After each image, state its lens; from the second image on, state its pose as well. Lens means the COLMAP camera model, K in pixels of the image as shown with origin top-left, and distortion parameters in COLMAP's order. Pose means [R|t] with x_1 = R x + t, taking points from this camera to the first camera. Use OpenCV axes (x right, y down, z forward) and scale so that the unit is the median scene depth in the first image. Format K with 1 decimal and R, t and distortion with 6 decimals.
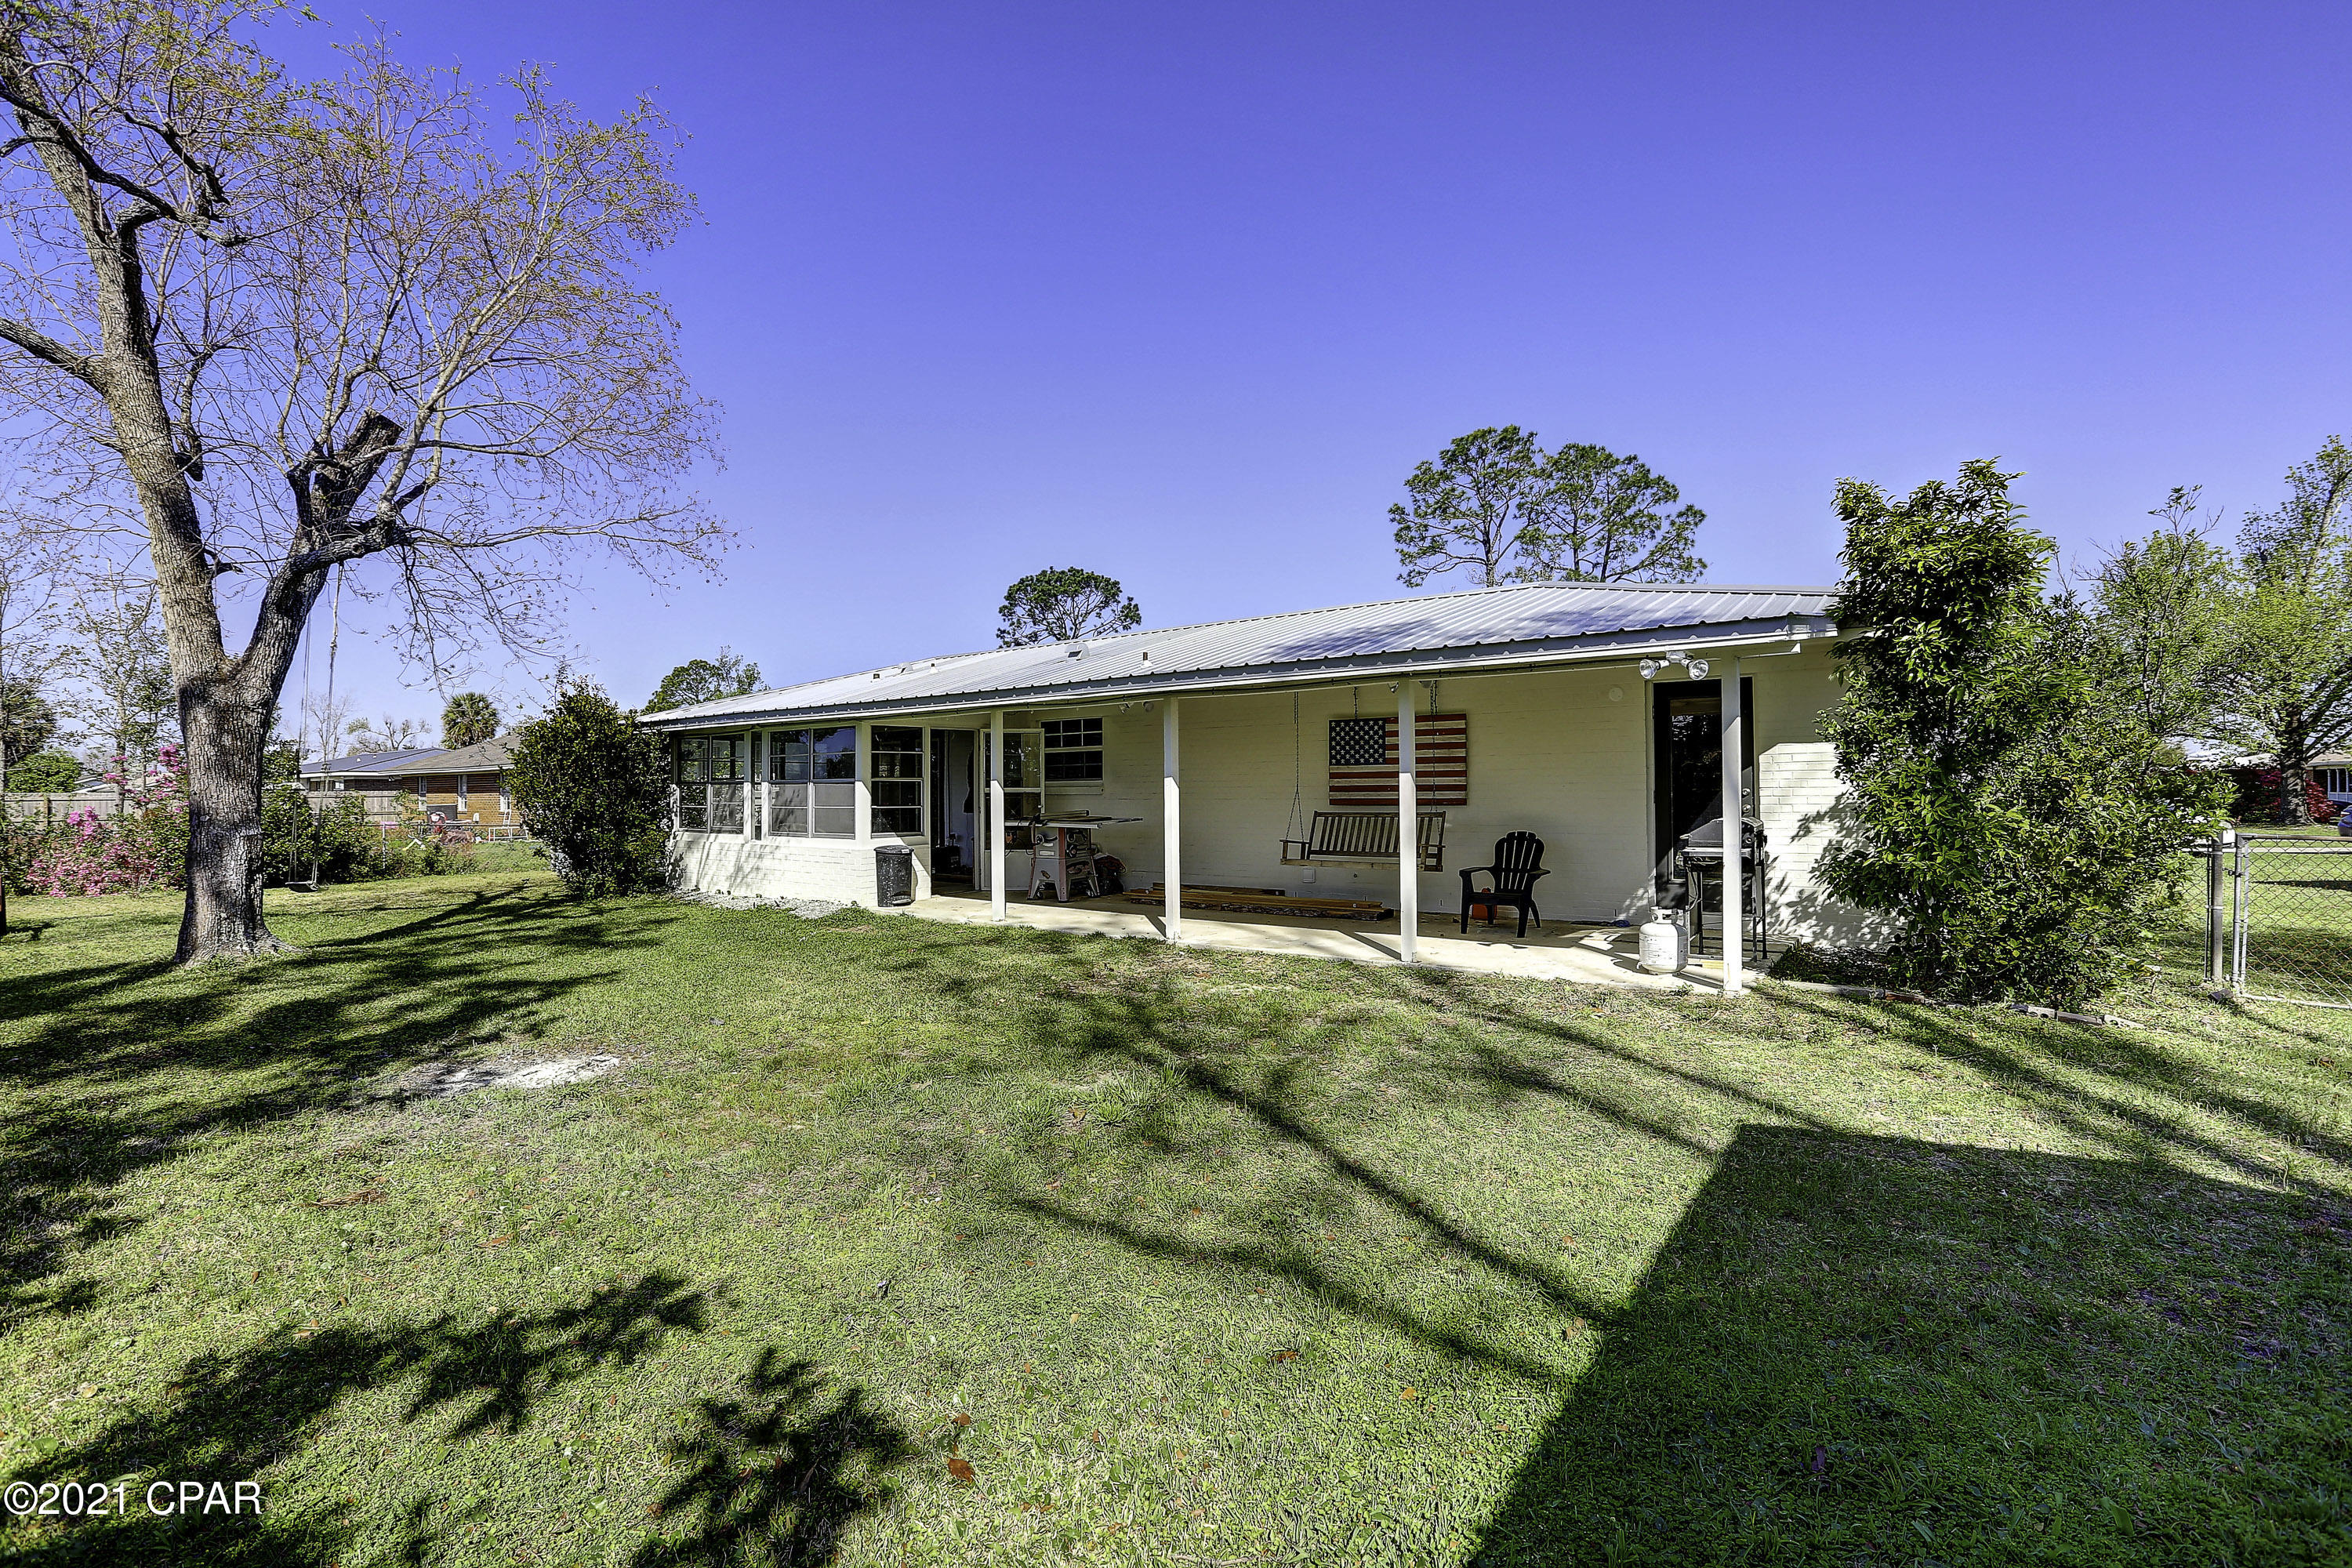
lens RADIAL K [[1067.0, 0, 1175.1], [0, 1067.0, 788.4], [0, 0, 1]] dist [-0.047754, 0.014997]
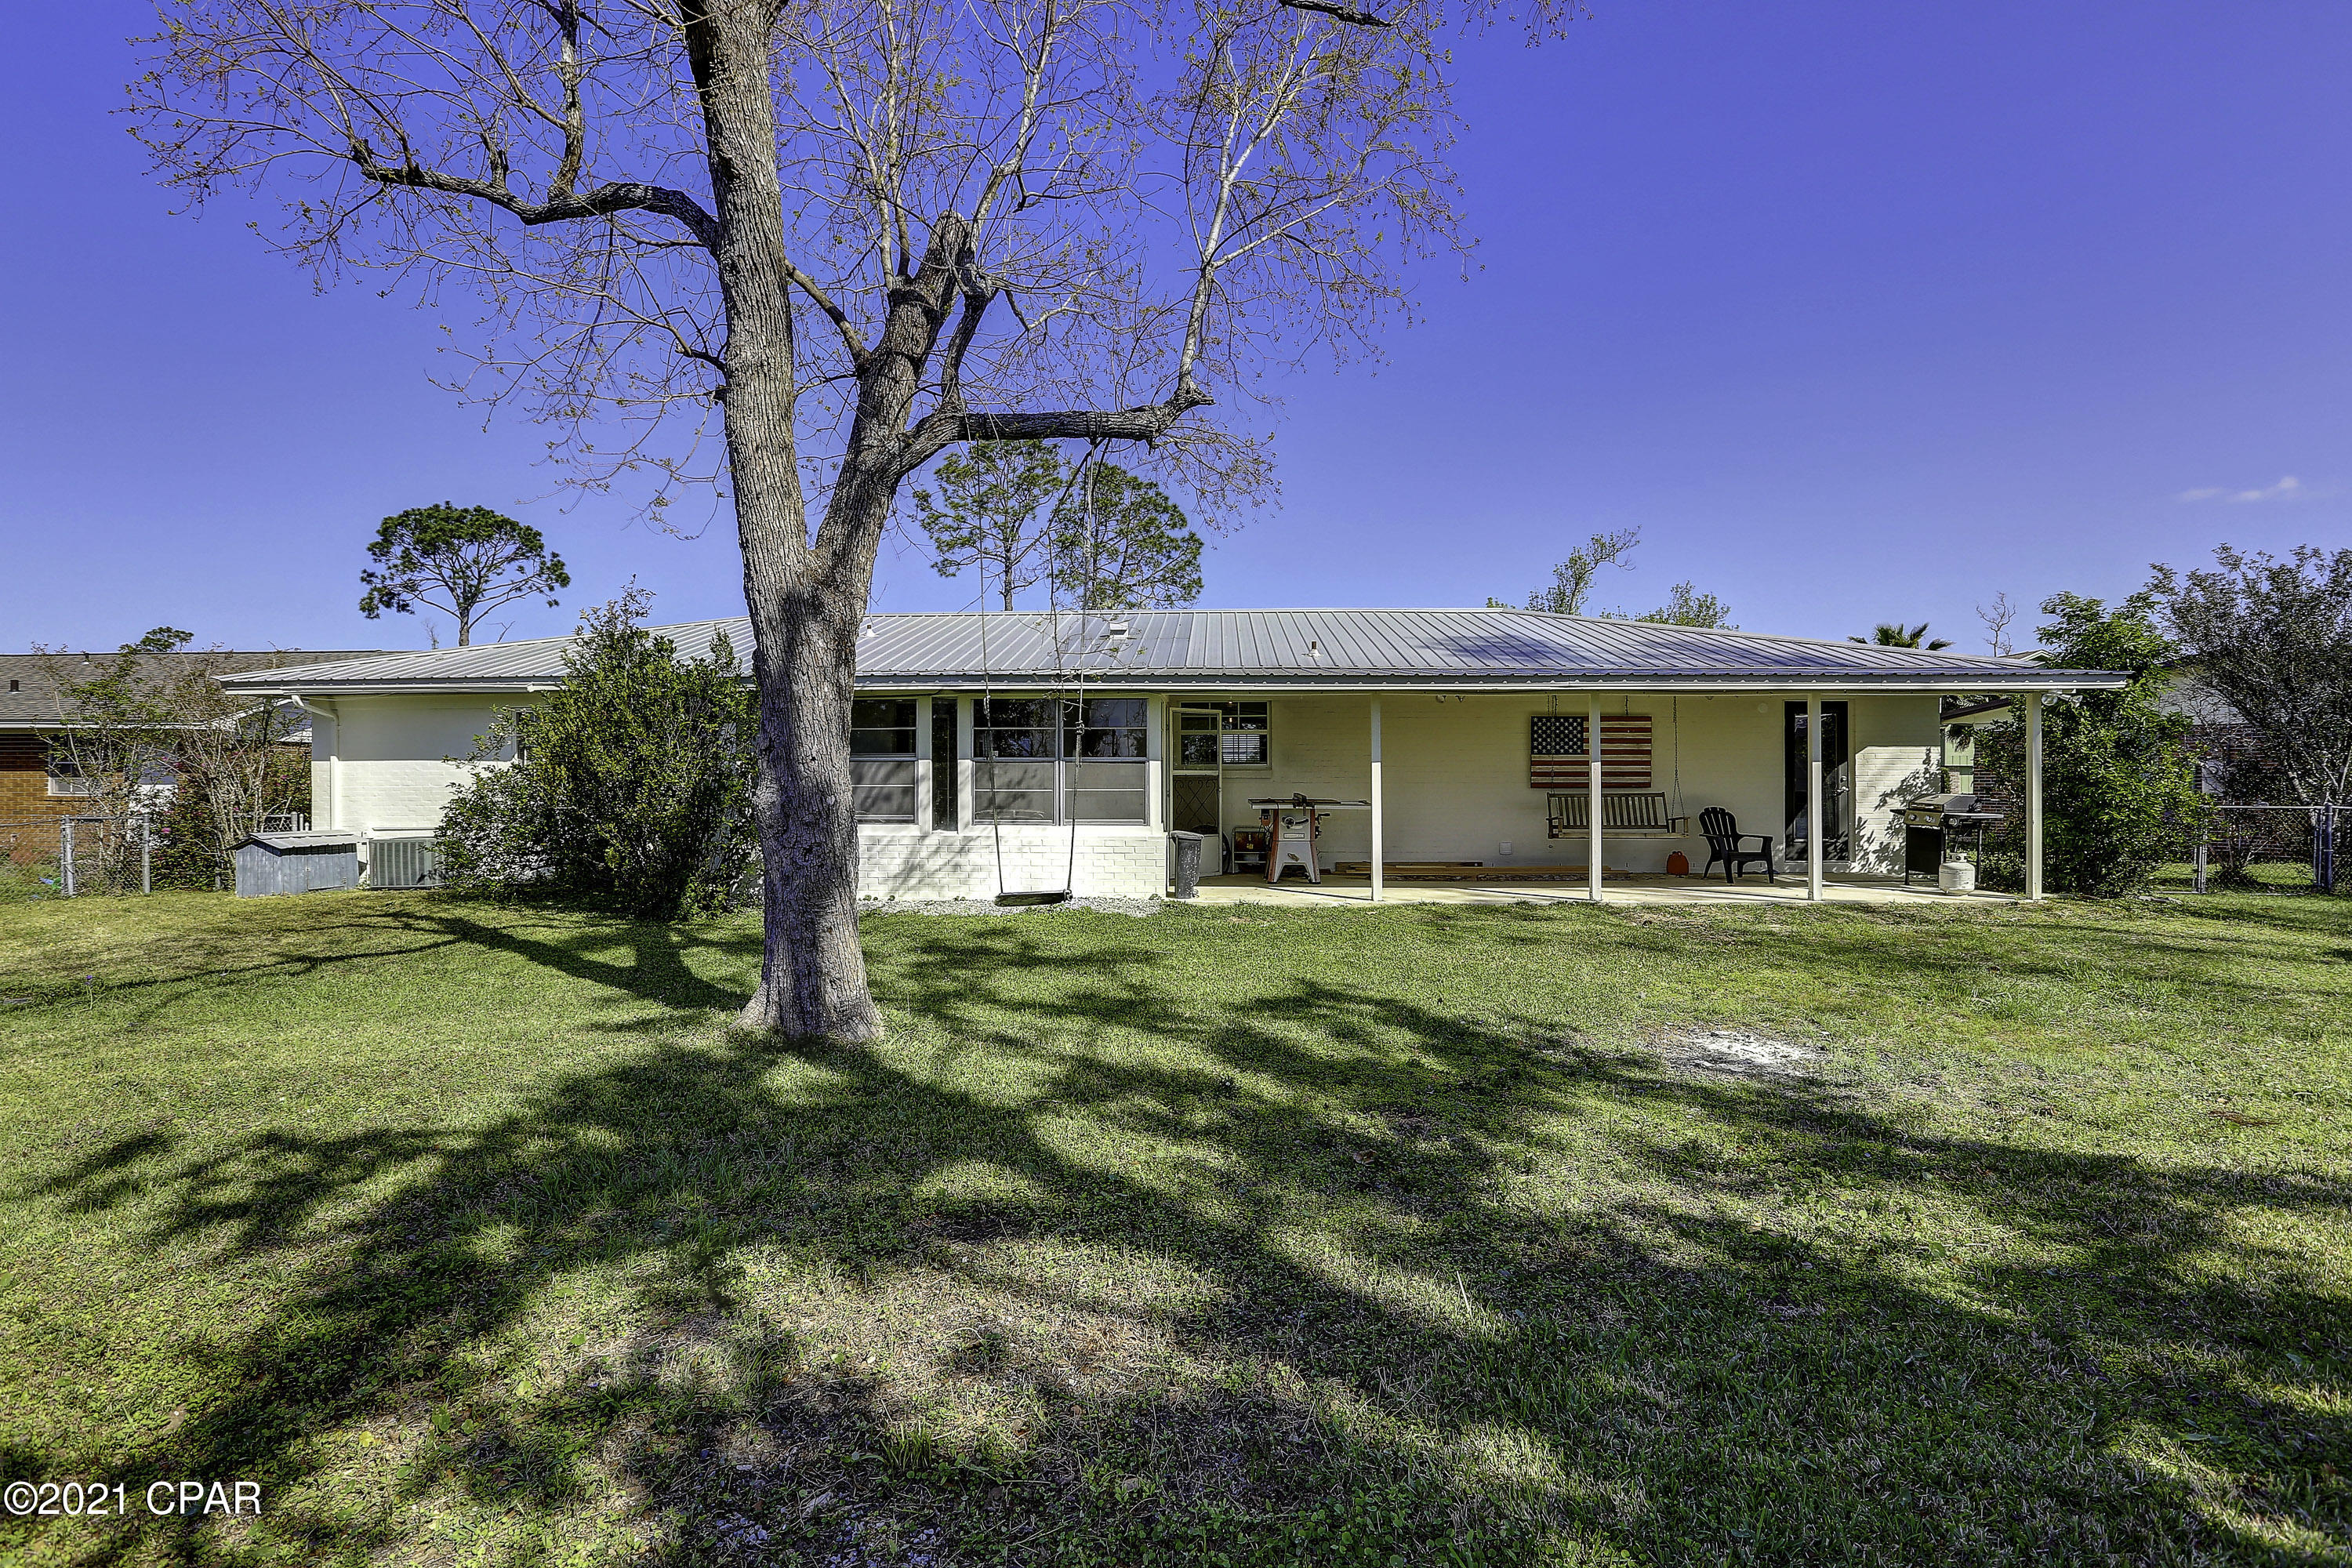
lens RADIAL K [[1067.0, 0, 1180.9], [0, 1067.0, 786.3], [0, 0, 1]] dist [-0.047754, 0.014997]
pose [[0.821106, 0.001831, 0.570772, -0.837957], [-0.005256, 0.999977, 0.004354, 0.010833], [-0.570751, -0.006575, 0.821097, 0.244809]]
